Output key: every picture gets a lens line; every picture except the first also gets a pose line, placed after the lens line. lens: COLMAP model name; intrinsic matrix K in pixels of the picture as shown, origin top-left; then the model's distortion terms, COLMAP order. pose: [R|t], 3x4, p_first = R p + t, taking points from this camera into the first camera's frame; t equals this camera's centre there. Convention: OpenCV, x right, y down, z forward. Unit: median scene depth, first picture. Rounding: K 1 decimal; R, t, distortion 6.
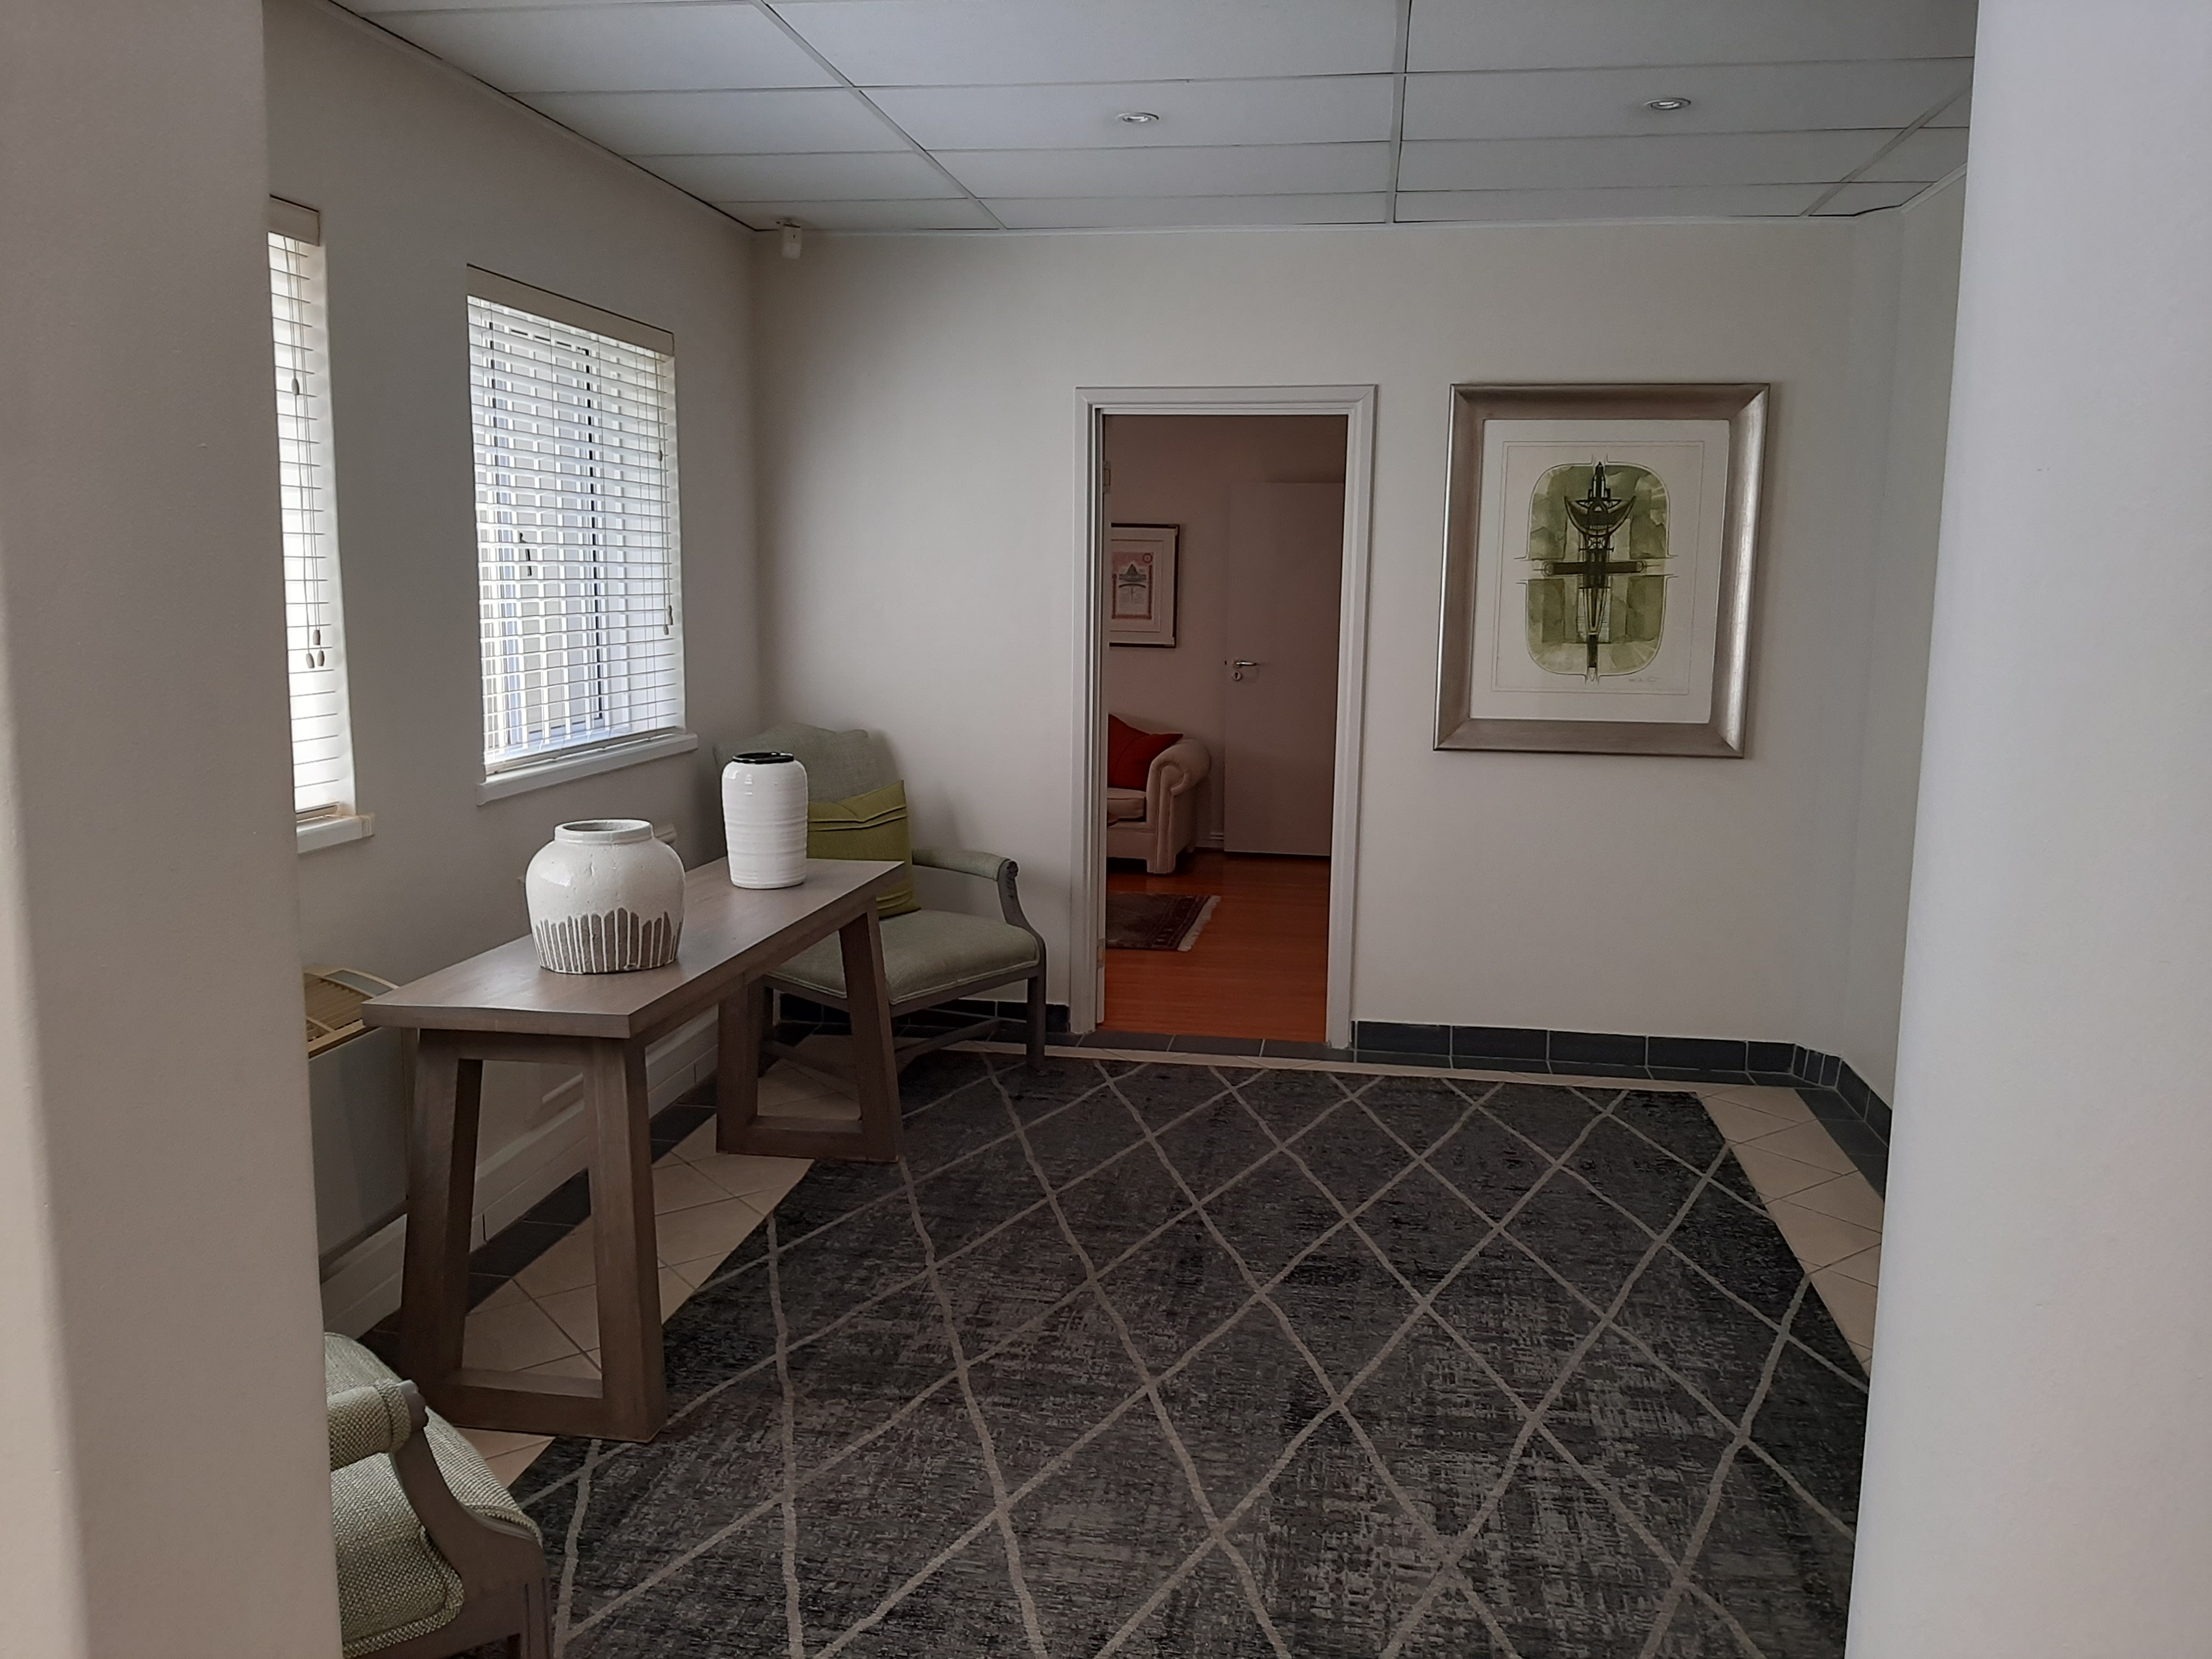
lens RADIAL K [[1723.4, 0, 1105.9], [0, 1723.4, 834.7], [0, 0, 1]] dist [0.012762, -0.002603]
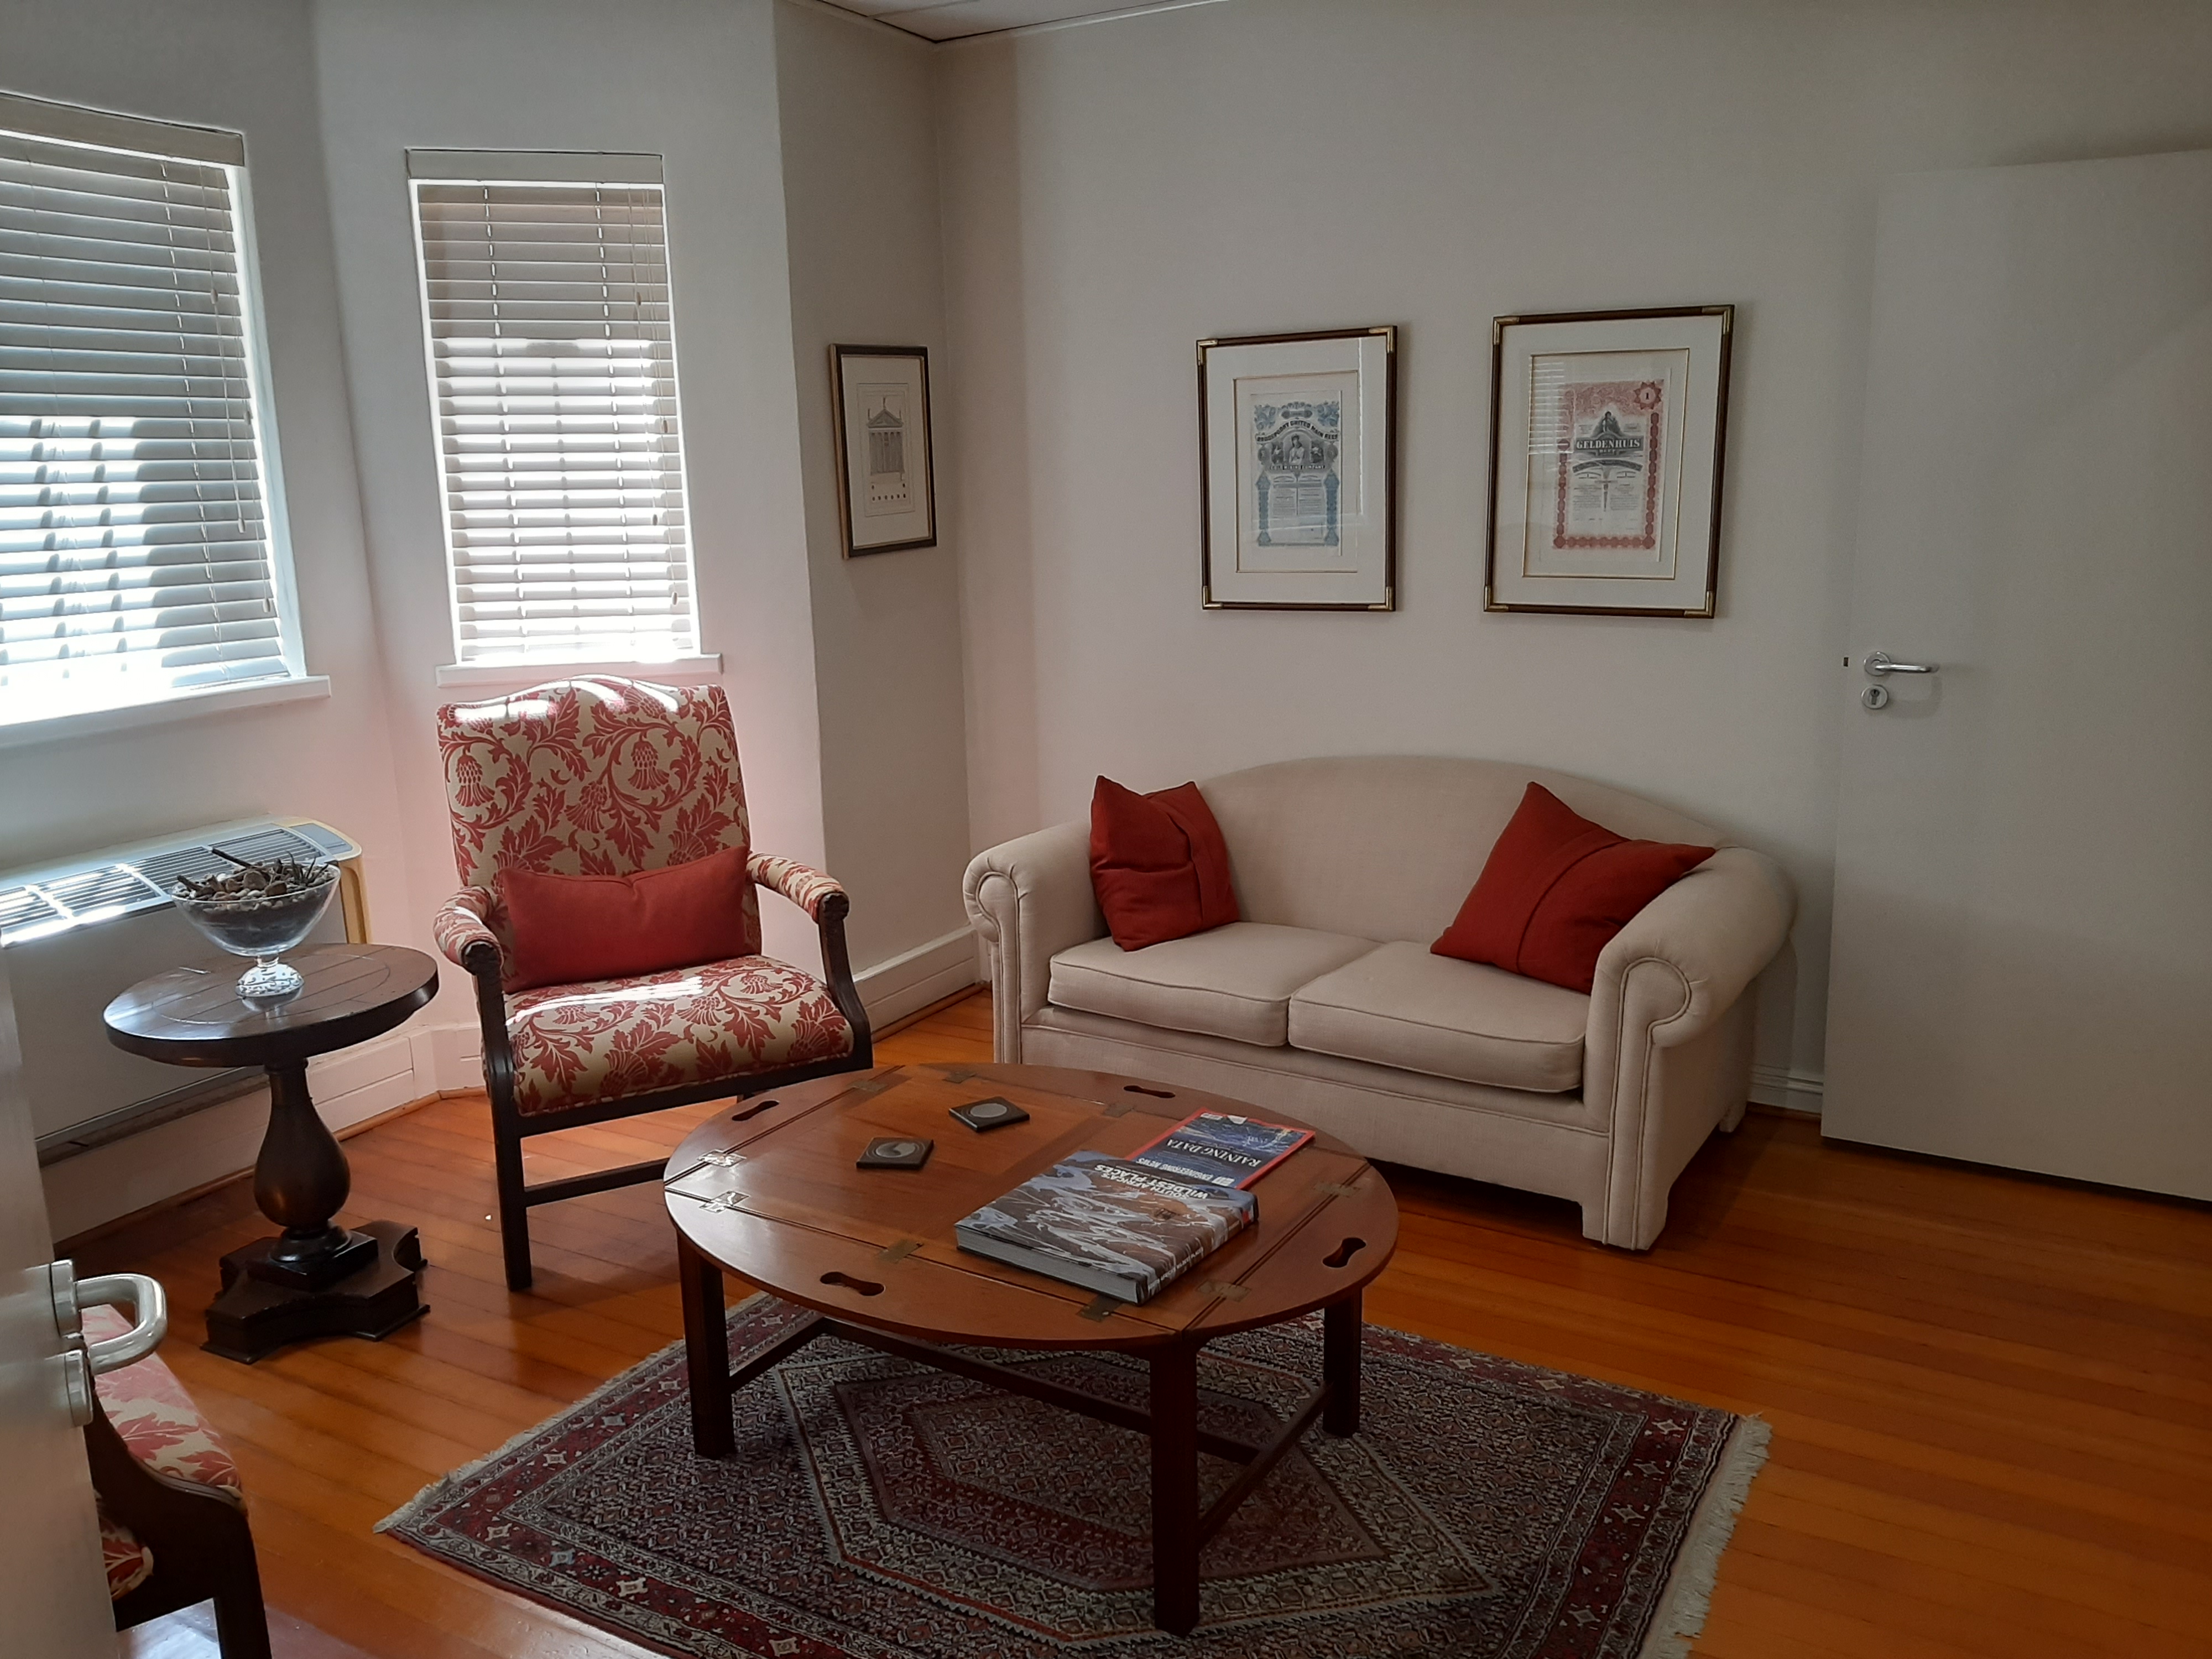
lens RADIAL K [[1723.4, 0, 1101.1], [0, 1723.4, 818.9], [0, 0, 1]] dist [0.012762, -0.002603]
pose [[0.934482, 0.038841, -0.353885, 0.052691], [-0.017255, 0.997804, 0.063950, -0.086795], [0.355592, -0.053654, 0.933100, 0.583497]]
